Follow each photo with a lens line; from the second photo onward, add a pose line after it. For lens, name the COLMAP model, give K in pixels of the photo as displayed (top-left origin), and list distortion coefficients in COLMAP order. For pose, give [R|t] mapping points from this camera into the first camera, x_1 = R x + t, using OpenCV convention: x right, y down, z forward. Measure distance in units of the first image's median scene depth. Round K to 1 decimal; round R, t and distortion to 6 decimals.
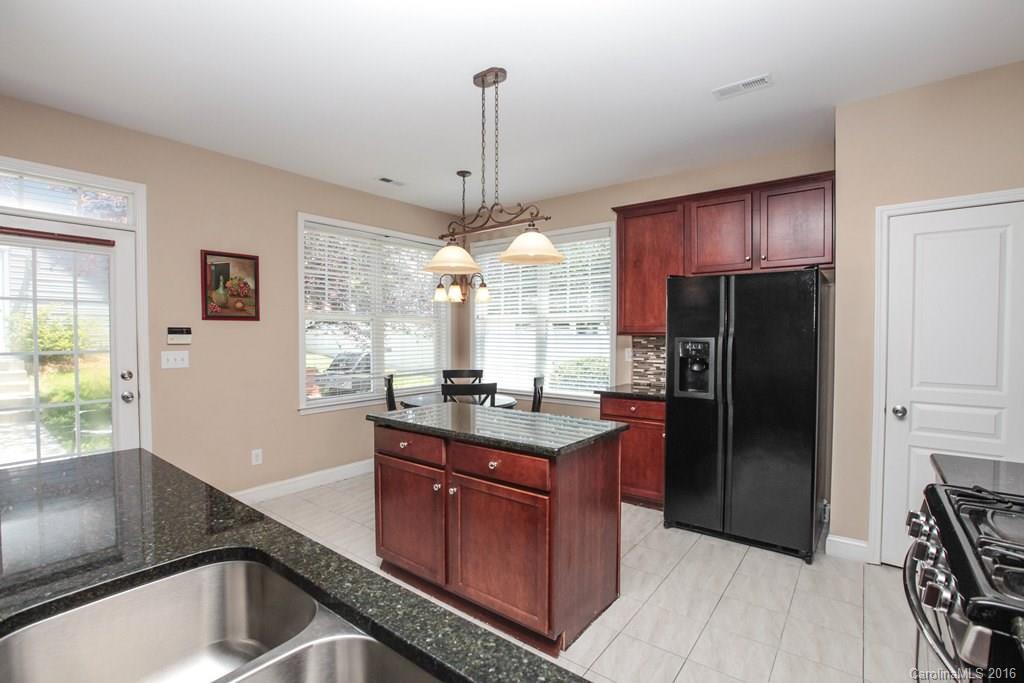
lens RADIAL K [[471.8, 0, 513.6], [0, 471.8, 340.5], [0, 0, 1]] dist [-0.028048, 0.001887]
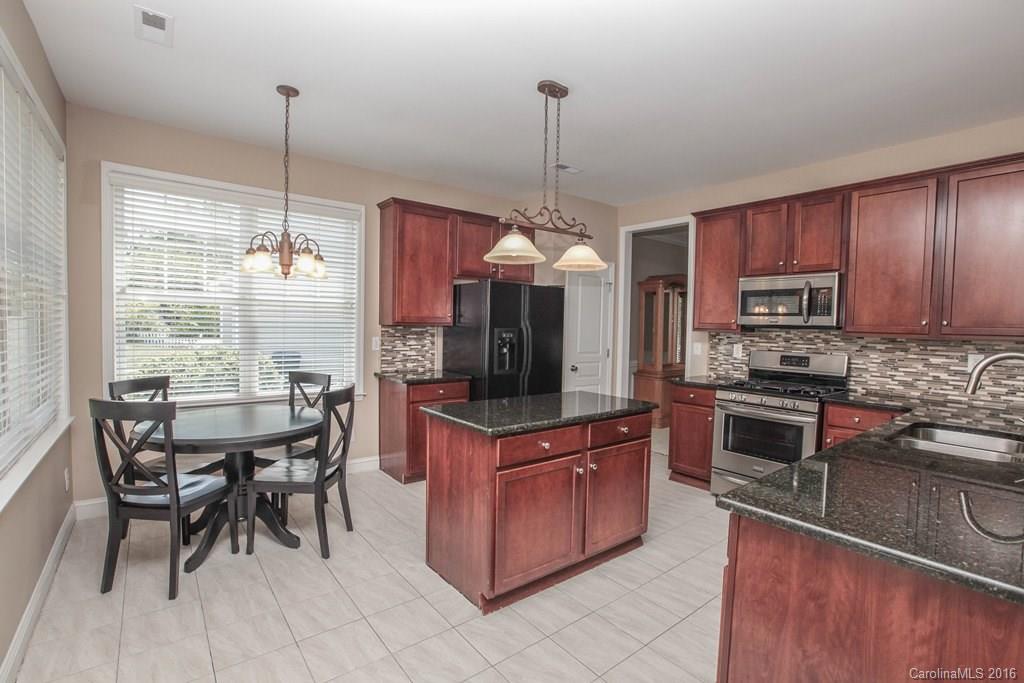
lens RADIAL K [[471.8, 0, 515.9], [0, 471.8, 341.5], [0, 0, 1]] dist [-0.028048, 0.001887]
pose [[0.219844, -0.029940, 0.975075, -0.771508], [-0.005609, 0.999474, 0.031953, -0.009945], [-0.975519, -0.012494, 0.219561, 0.568753]]
